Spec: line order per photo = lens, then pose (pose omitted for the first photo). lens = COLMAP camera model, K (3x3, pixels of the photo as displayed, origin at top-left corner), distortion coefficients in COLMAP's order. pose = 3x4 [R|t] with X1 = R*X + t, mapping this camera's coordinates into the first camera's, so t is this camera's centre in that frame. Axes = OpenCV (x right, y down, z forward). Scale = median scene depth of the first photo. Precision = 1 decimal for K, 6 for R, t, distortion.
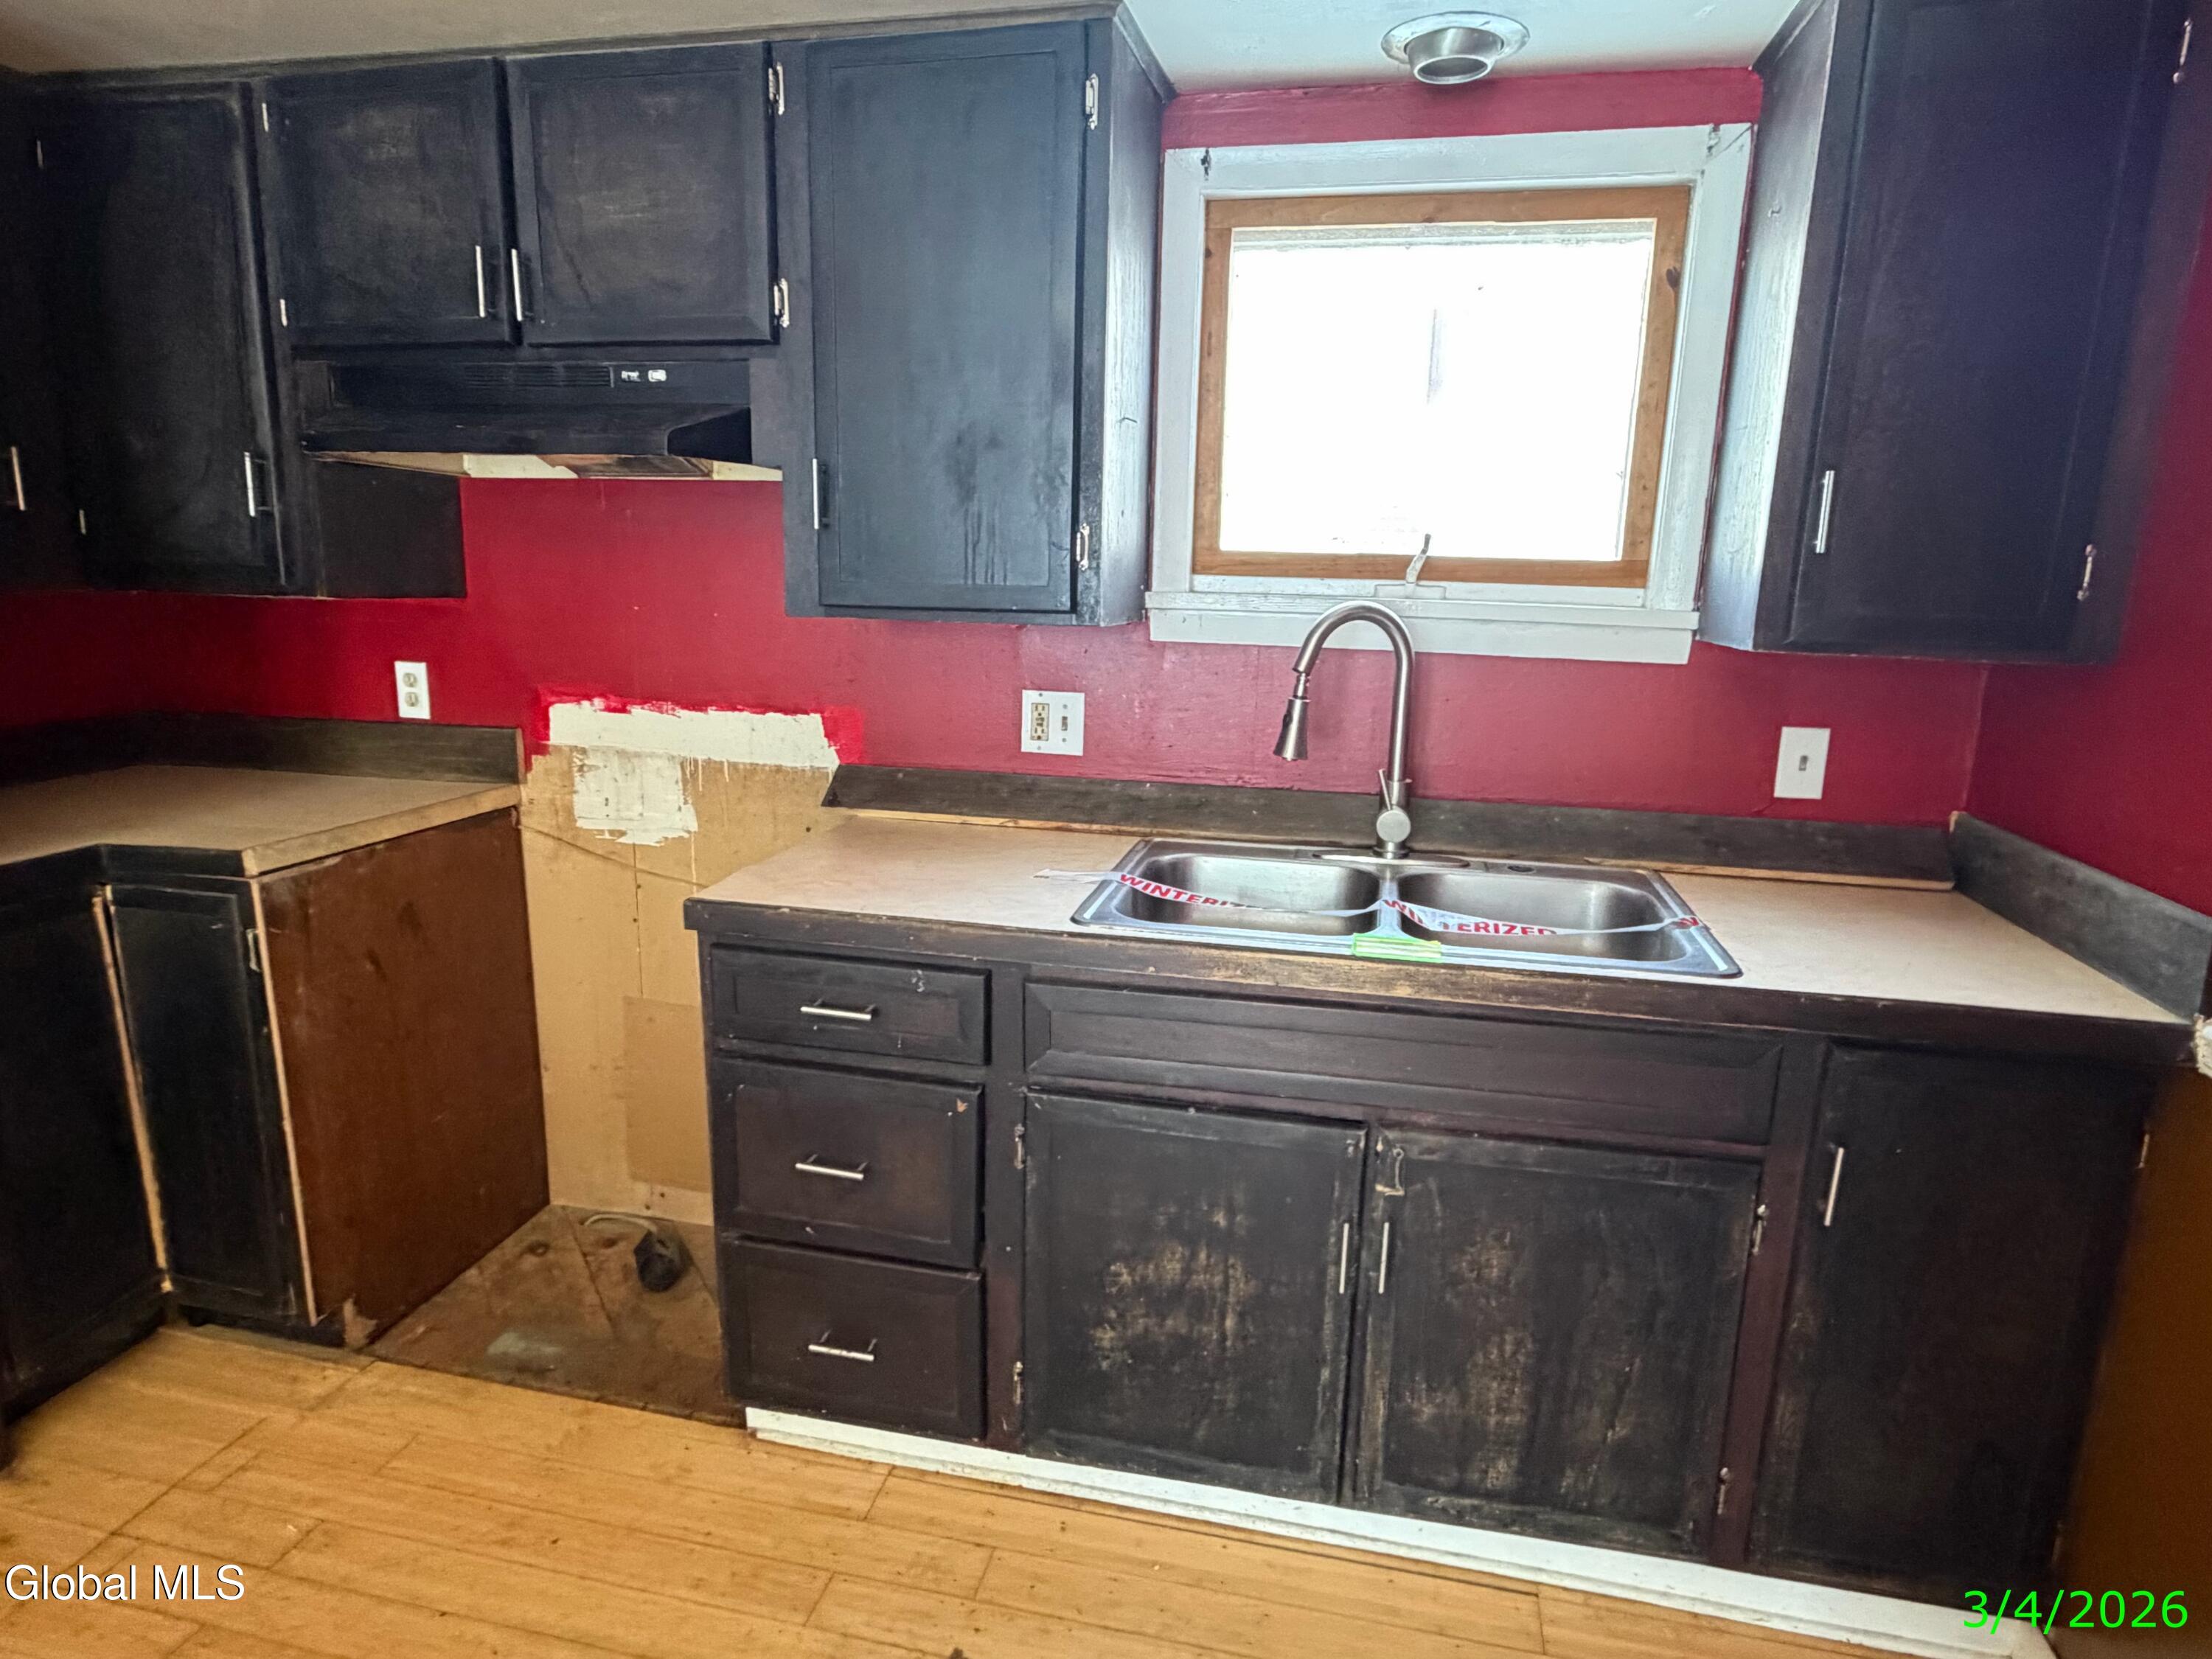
lens RADIAL K [[1279.2, 0, 1103.8], [0, 1279.2, 839.0], [0, 0, 1]] dist [-0.000040, 0.002137]
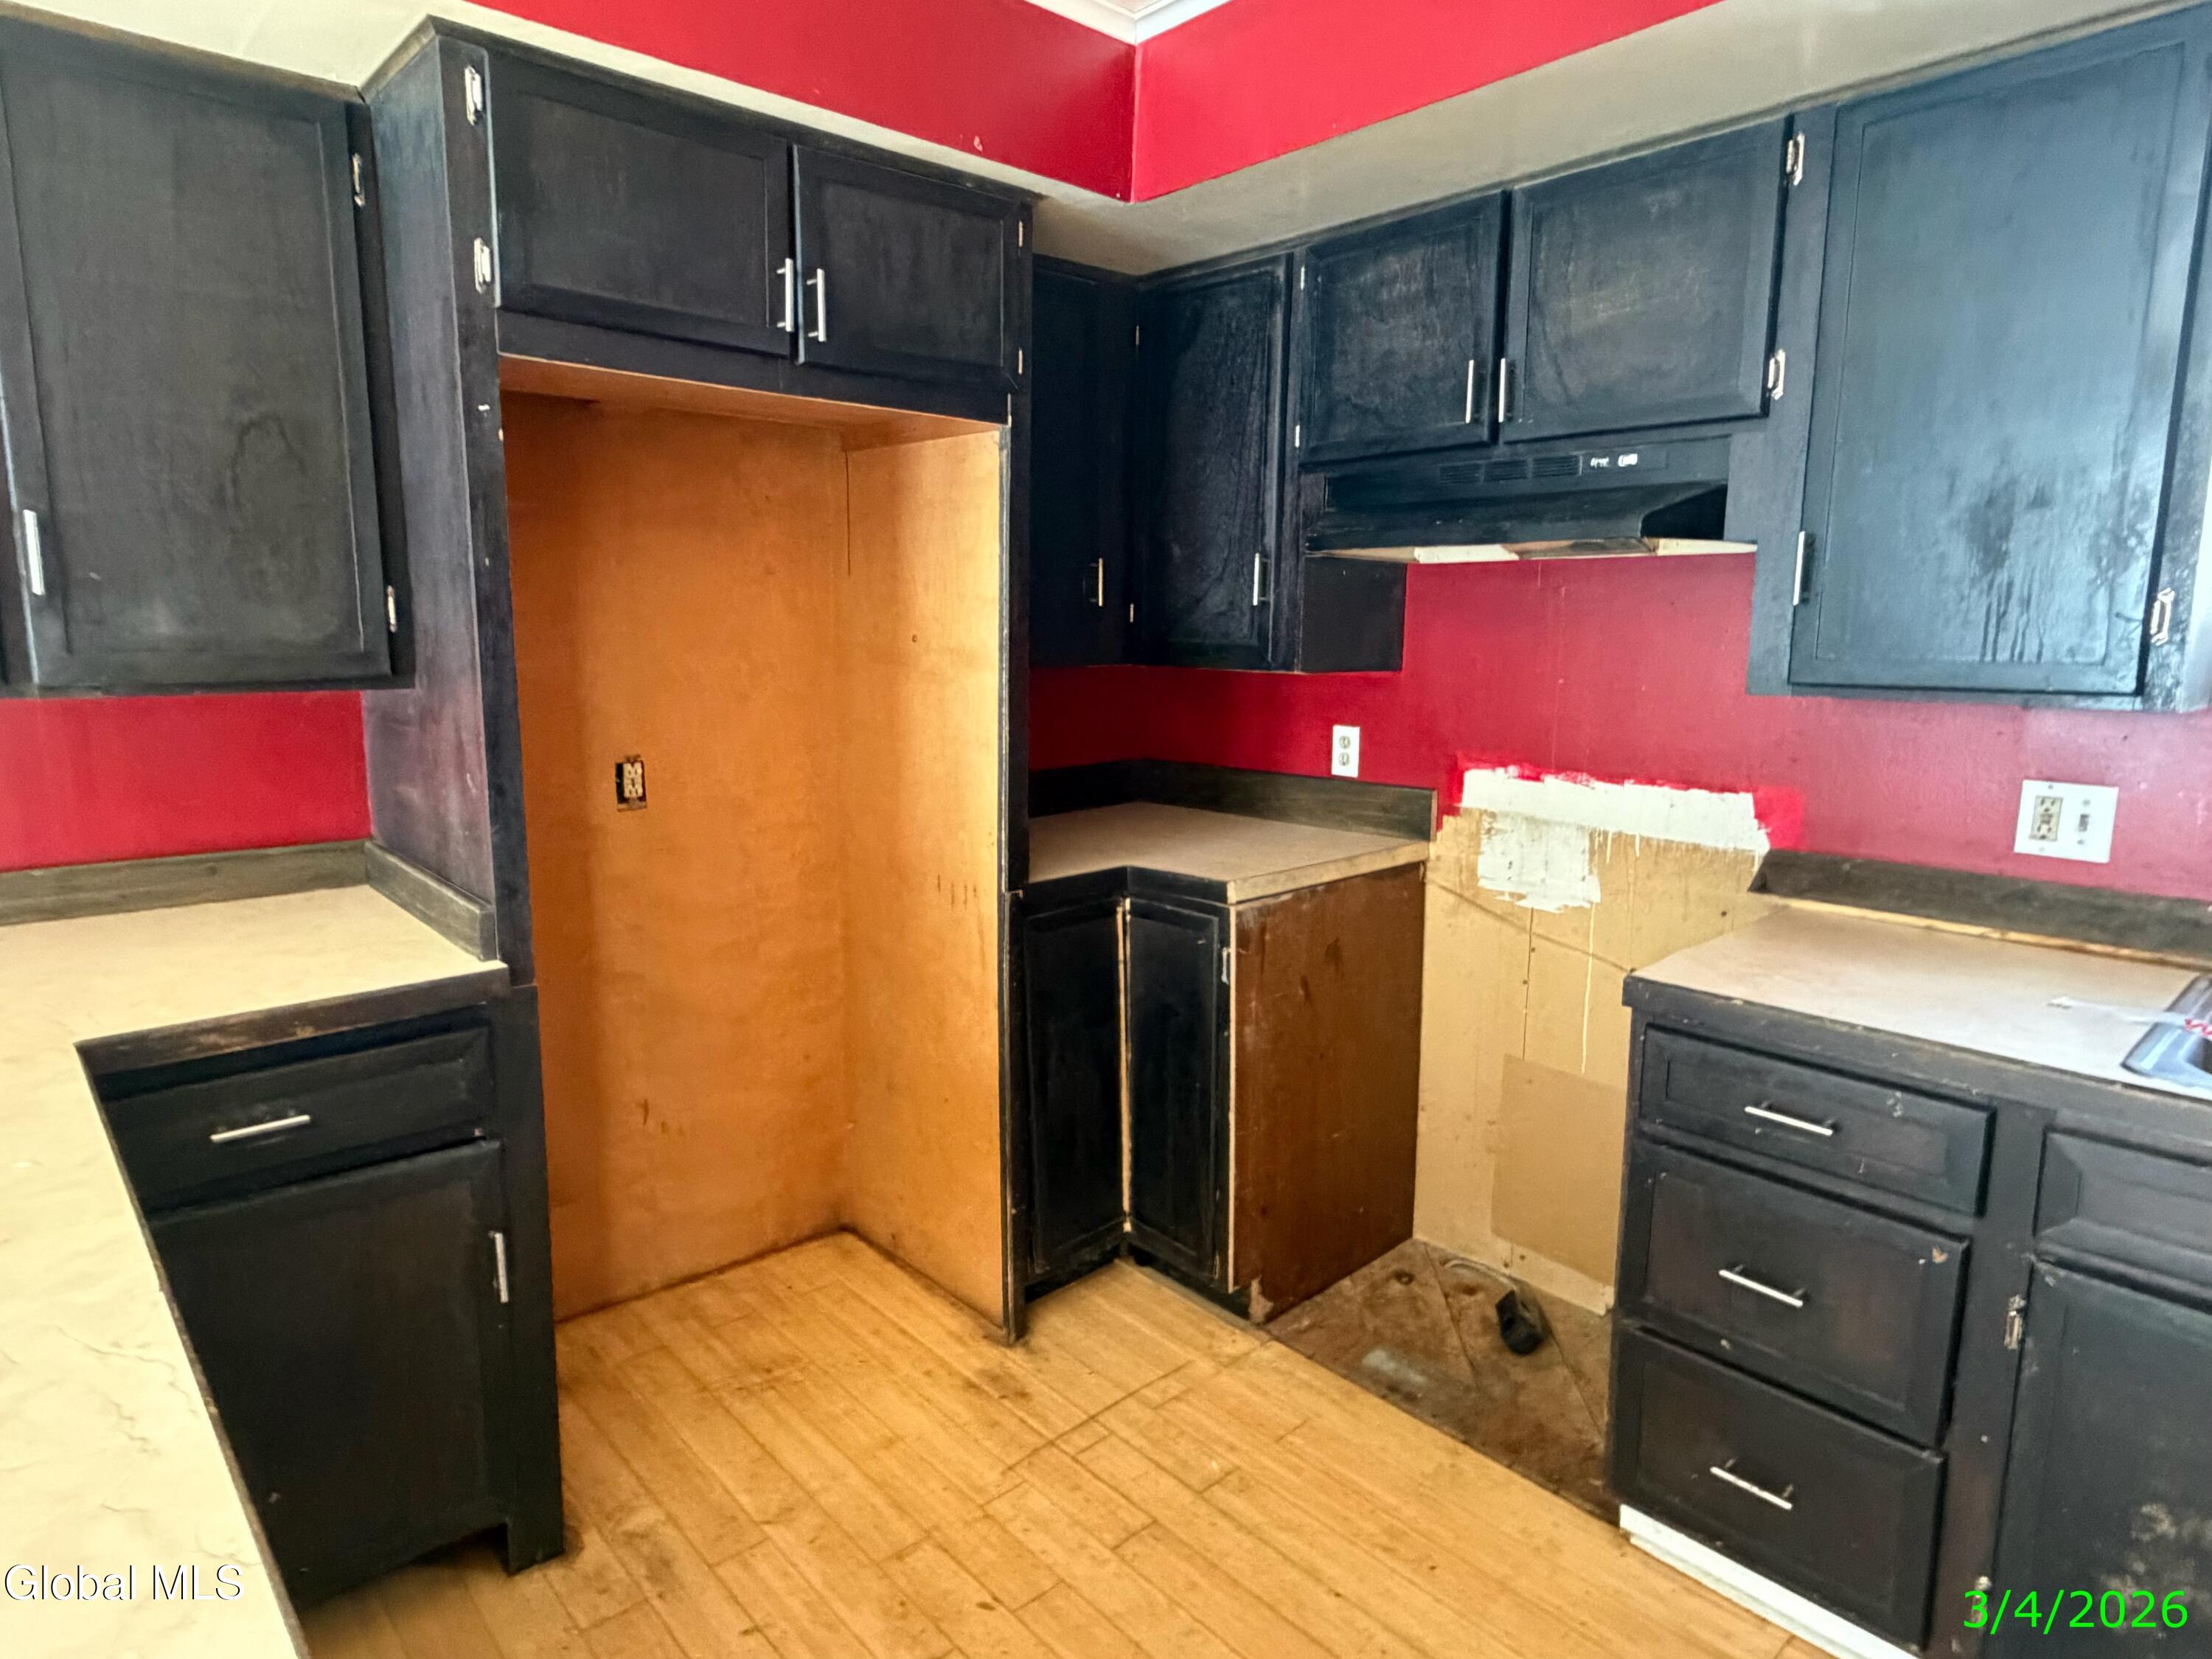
lens RADIAL K [[1279.2, 0, 1091.3], [0, 1279.2, 822.4], [0, 0, 1]] dist [-0.000040, 0.002137]
pose [[0.814619, 0.070096, -0.575745, -0.089877], [-0.102312, 0.994470, -0.023685, -0.005240], [0.570901, 0.078200, 0.817286, -0.060967]]
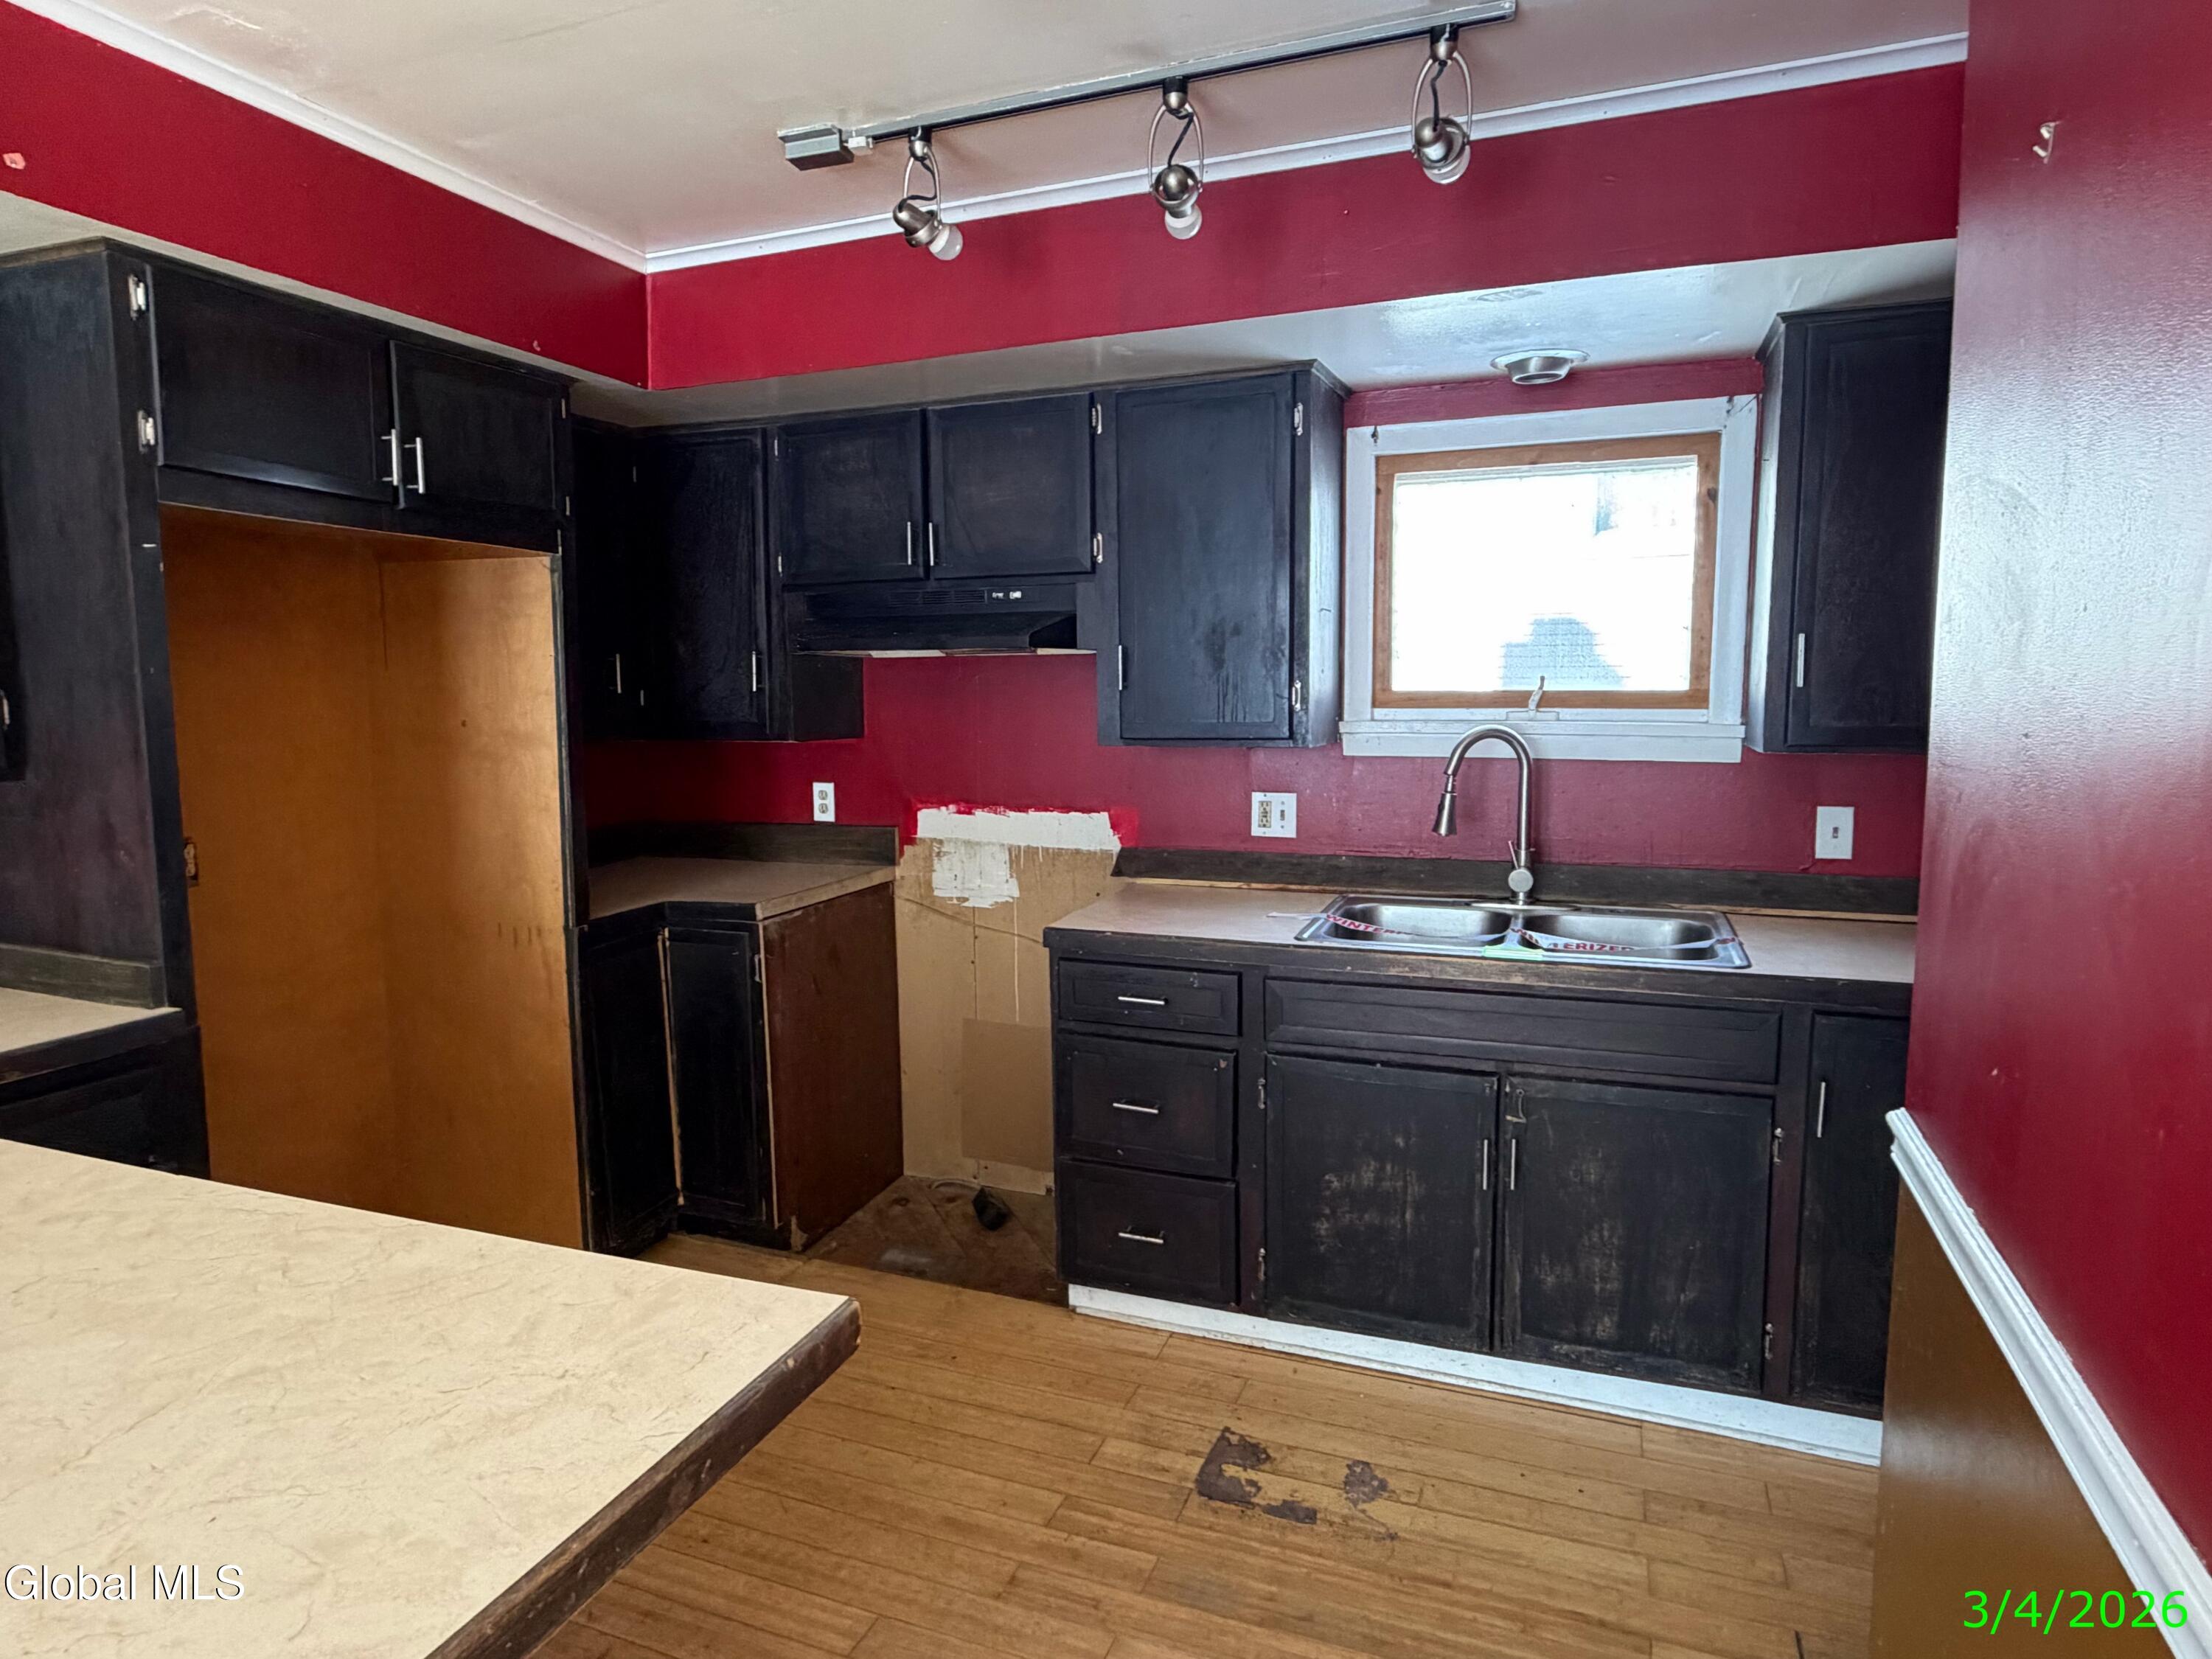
lens RADIAL K [[1279.2, 0, 1088.9], [0, 1279.2, 820.0], [0, 0, 1]] dist [-0.000040, 0.002137]
pose [[0.987040, -0.017647, -0.159501, -0.019255], [0.001342, 0.994808, -0.101761, 0.067626], [0.160469, 0.100228, 0.981939, -0.485132]]
